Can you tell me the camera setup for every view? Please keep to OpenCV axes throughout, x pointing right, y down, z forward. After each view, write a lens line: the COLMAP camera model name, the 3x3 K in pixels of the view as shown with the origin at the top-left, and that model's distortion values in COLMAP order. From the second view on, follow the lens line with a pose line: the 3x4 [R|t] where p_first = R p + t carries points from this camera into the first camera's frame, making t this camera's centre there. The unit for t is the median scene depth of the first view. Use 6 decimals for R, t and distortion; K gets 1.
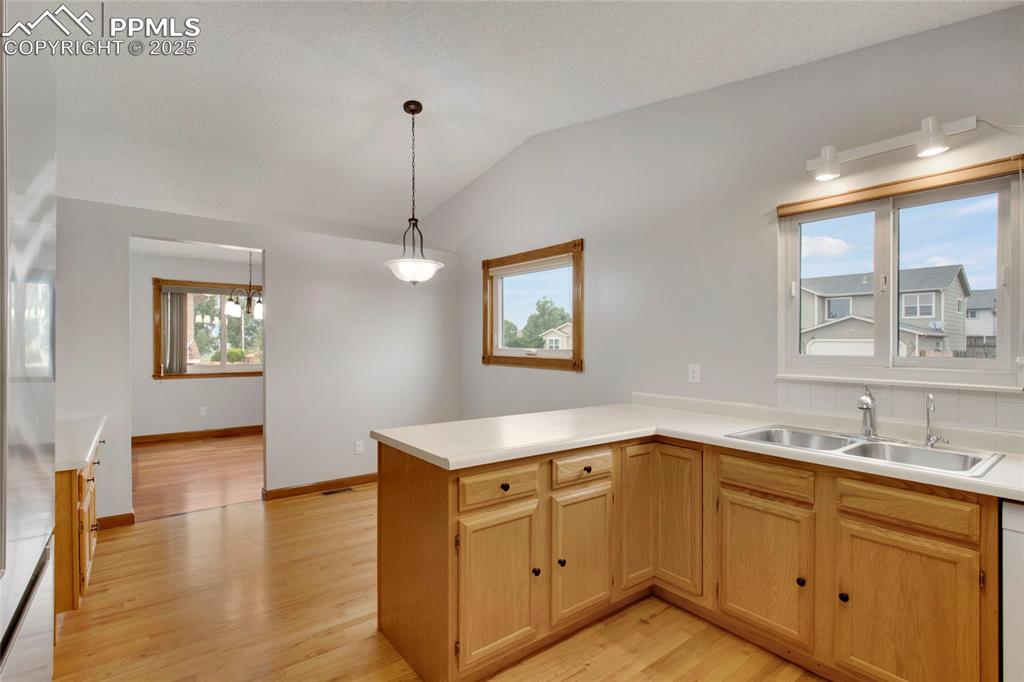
lens RADIAL K [[476.3, 0, 509.6], [0, 476.3, 345.8], [0, 0, 1]] dist [-0.000231, -0.000253]
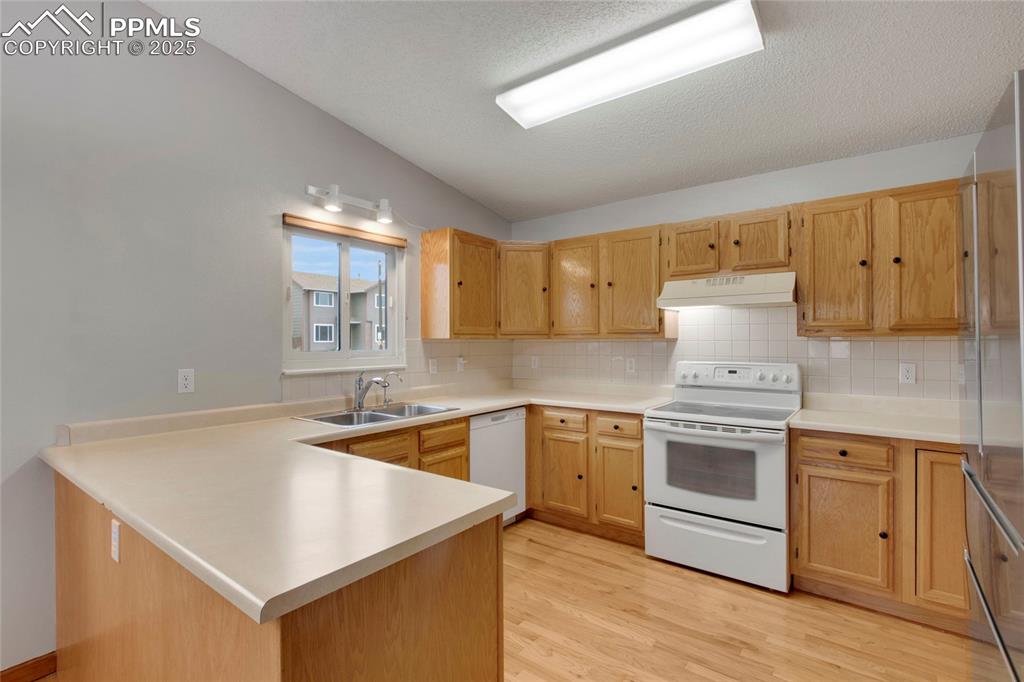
lens RADIAL K [[476.3, 0, 509.9], [0, 476.3, 335.2], [0, 0, 1]] dist [-0.000231, -0.000253]
pose [[-0.252548, 0.005304, 0.967570, -0.675425], [0.006480, 0.999972, -0.003791, -0.014688], [-0.967563, 0.005313, -0.252575, 0.890633]]
